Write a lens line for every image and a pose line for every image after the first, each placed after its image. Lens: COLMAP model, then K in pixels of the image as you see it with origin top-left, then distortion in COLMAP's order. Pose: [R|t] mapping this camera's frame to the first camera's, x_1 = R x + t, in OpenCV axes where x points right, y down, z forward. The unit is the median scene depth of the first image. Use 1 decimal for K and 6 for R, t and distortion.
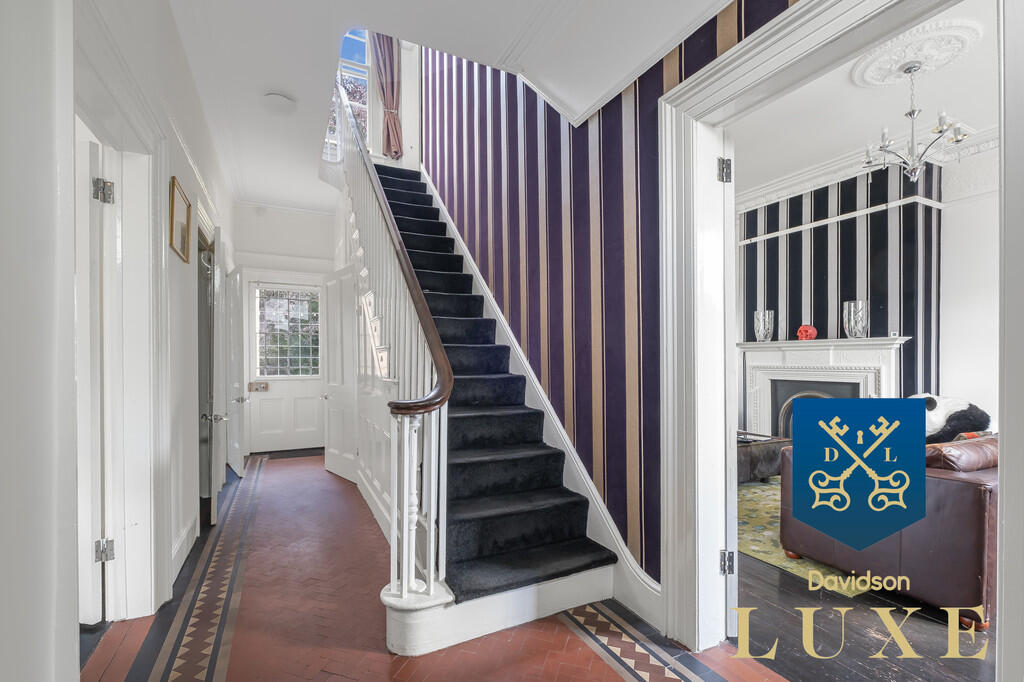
lens RADIAL K [[451.2, 0, 511.0], [0, 451.2, 359.2], [0, 0, 1]] dist [0.000434, 0.000137]
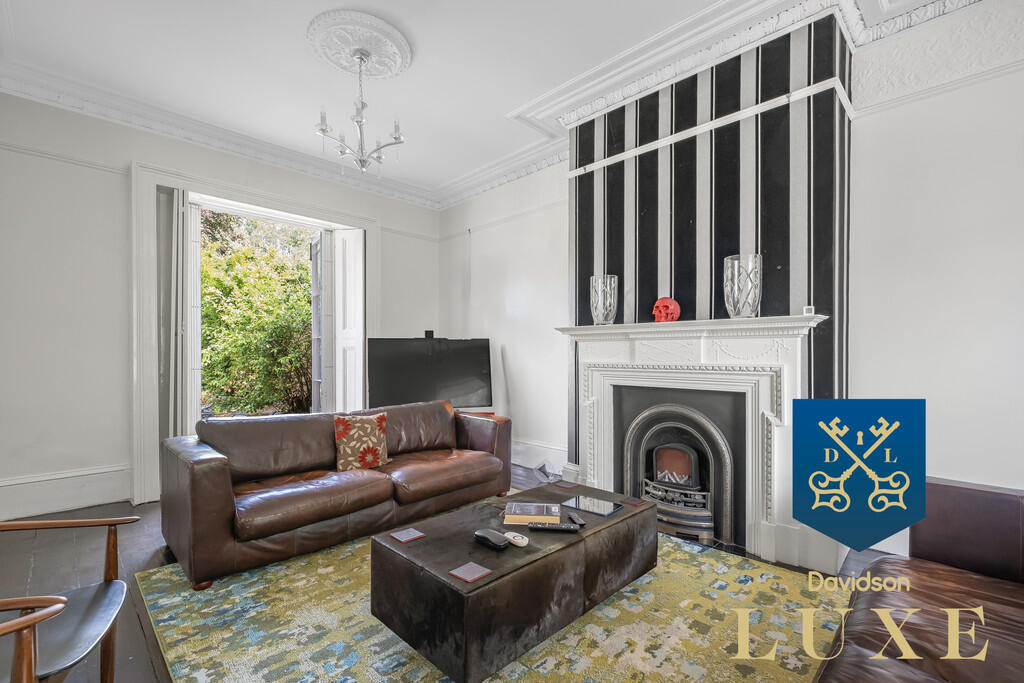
lens RADIAL K [[451.2, 0, 513.3], [0, 451.2, 351.6], [0, 0, 1]] dist [0.000434, 0.000137]
pose [[0.945442, -0.000728, 0.325789, 0.244860], [0.000538, 1.000000, 0.000675, -0.002315], [-0.325789, -0.000463, 0.945442, 0.462447]]
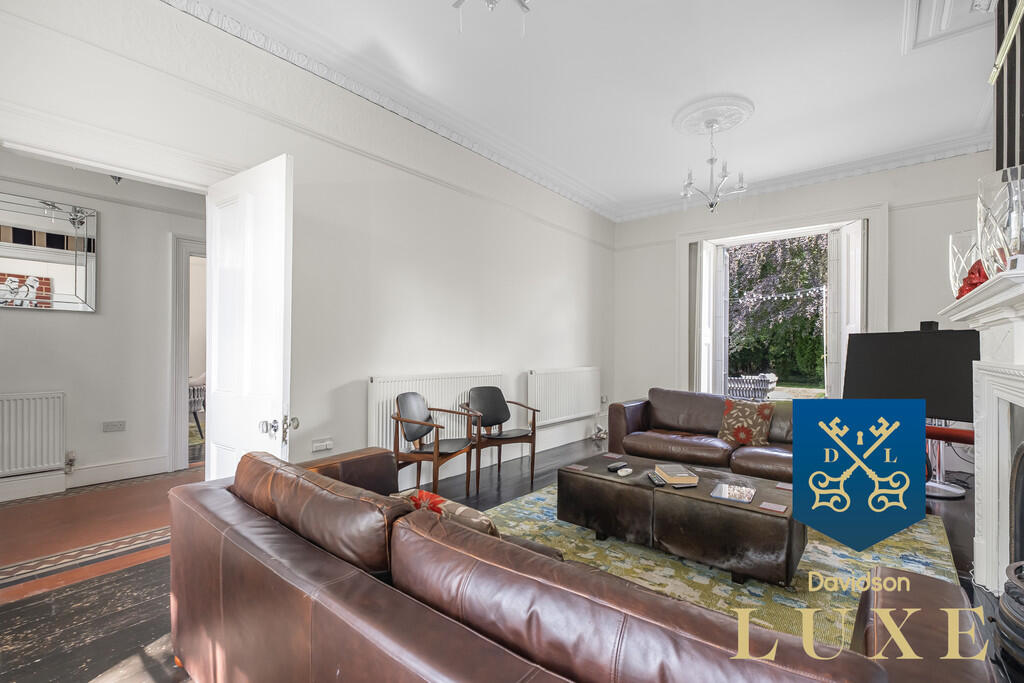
lens RADIAL K [[451.2, 0, 514.5], [0, 451.2, 346.7], [0, 0, 1]] dist [0.000434, 0.000137]
pose [[0.414216, -0.007961, -0.910144, 0.790506], [-0.002808, 0.999946, -0.010025, 0.006512], [0.910174, 0.006708, 0.414171, 0.462304]]
